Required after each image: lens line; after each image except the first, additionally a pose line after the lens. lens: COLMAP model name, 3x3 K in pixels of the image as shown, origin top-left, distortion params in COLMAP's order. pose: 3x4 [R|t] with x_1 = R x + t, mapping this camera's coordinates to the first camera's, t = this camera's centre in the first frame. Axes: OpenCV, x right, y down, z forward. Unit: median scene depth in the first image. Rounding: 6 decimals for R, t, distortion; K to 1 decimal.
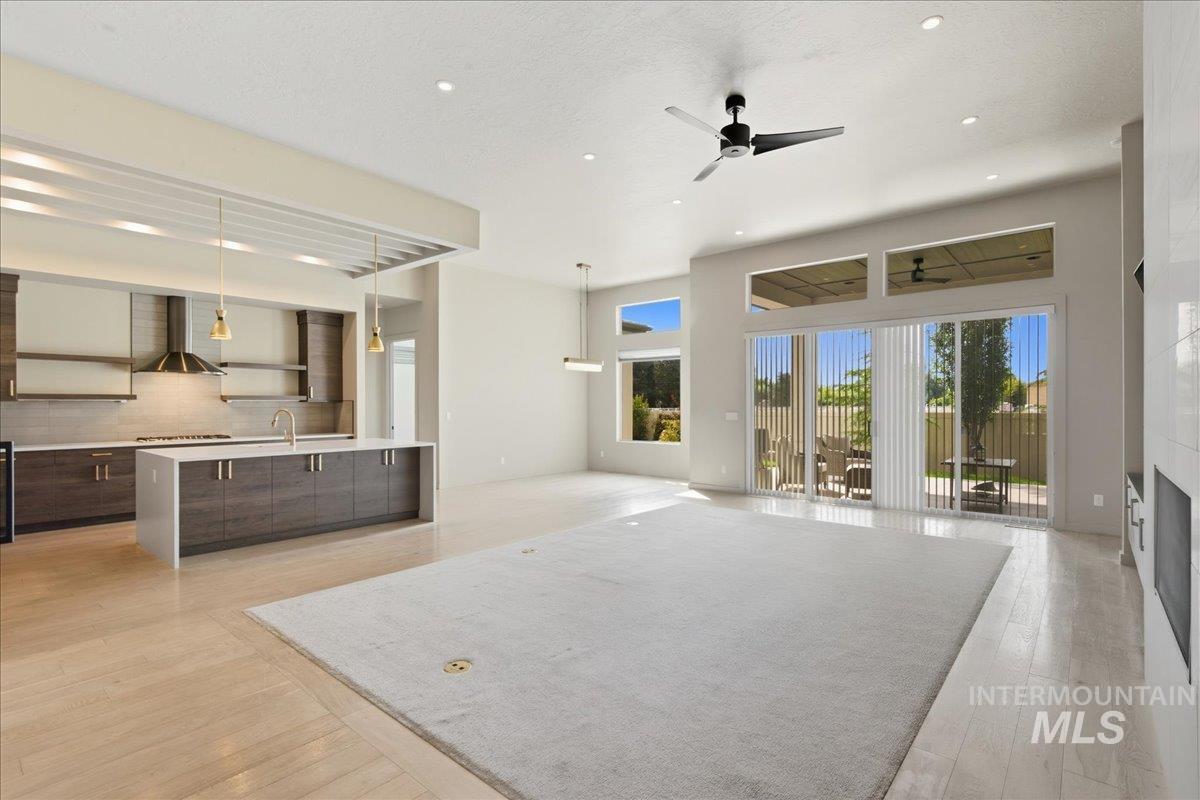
lens RADIAL K [[550.9, 0, 600.0], [0, 550.9, 400.0], [0, 0, 1]] dist [0.002307, 0.000196]
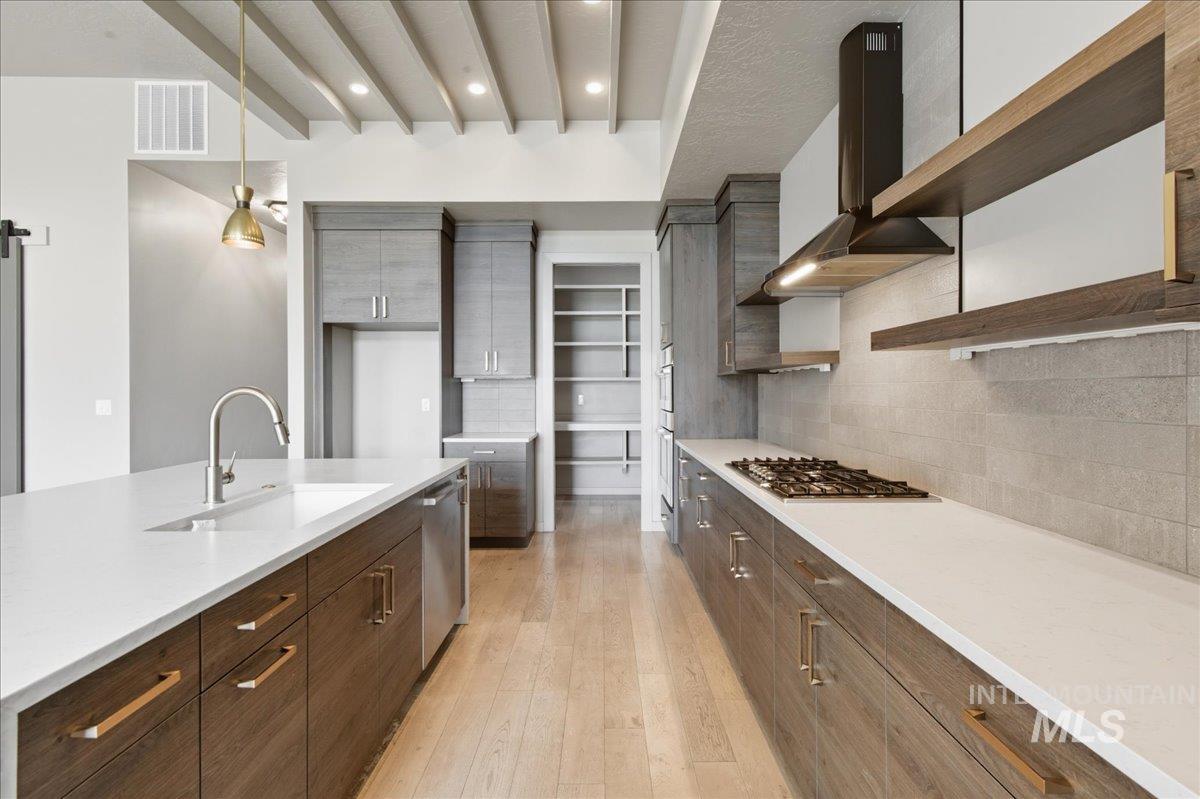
lens RADIAL K [[554.9, 0, 614.9], [0, 554.9, 394.5], [0, 0, 1]] dist [-0.000407, -0.000298]
pose [[-0.757913, 0.006298, -0.652325, -0.471408], [0.005005, 0.999980, 0.003839, 0.019760], [0.652336, -0.000355, -0.757930, 1.234173]]
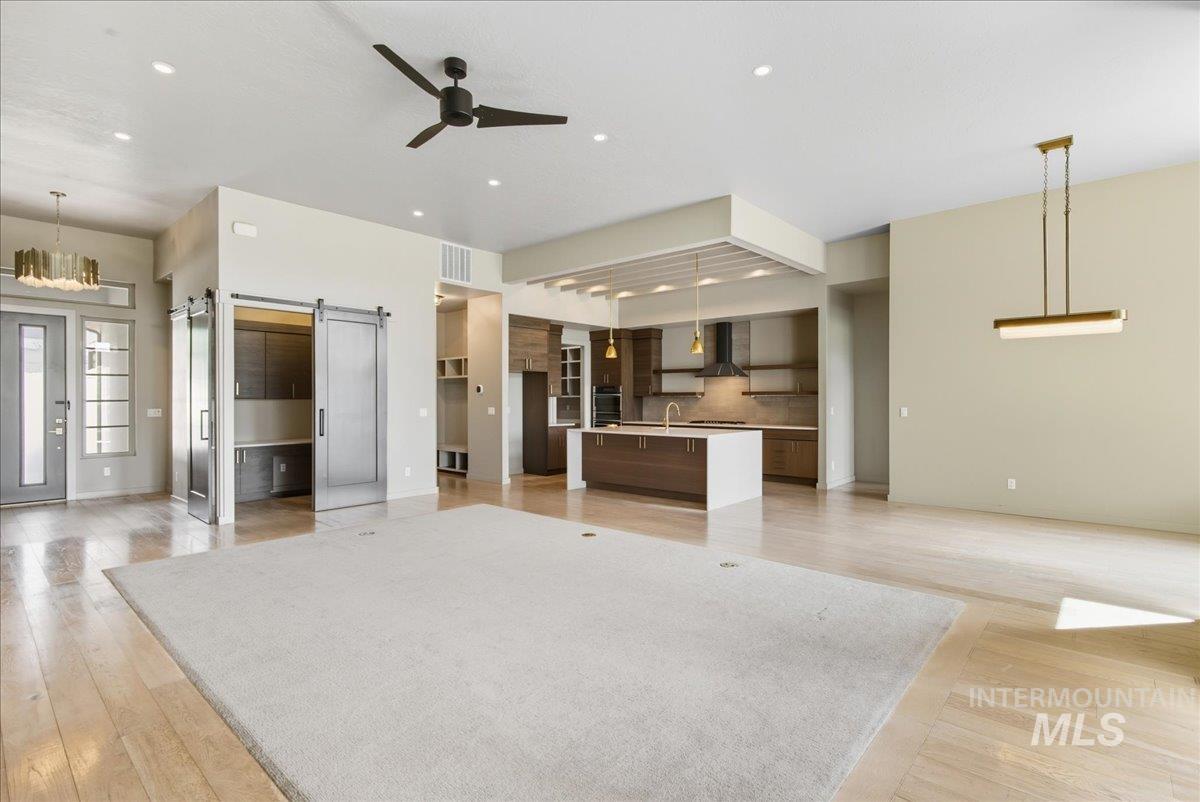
lens RADIAL K [[550.9, 0, 600.0], [0, 550.9, 401.0], [0, 0, 1]] dist [0.002307, 0.000196]
pose [[-0.035301, 0.003987, -0.999369, 0.712031], [0.004694, 0.999982, 0.003824, 0.007020], [0.999366, -0.004556, -0.035319, 0.785434]]
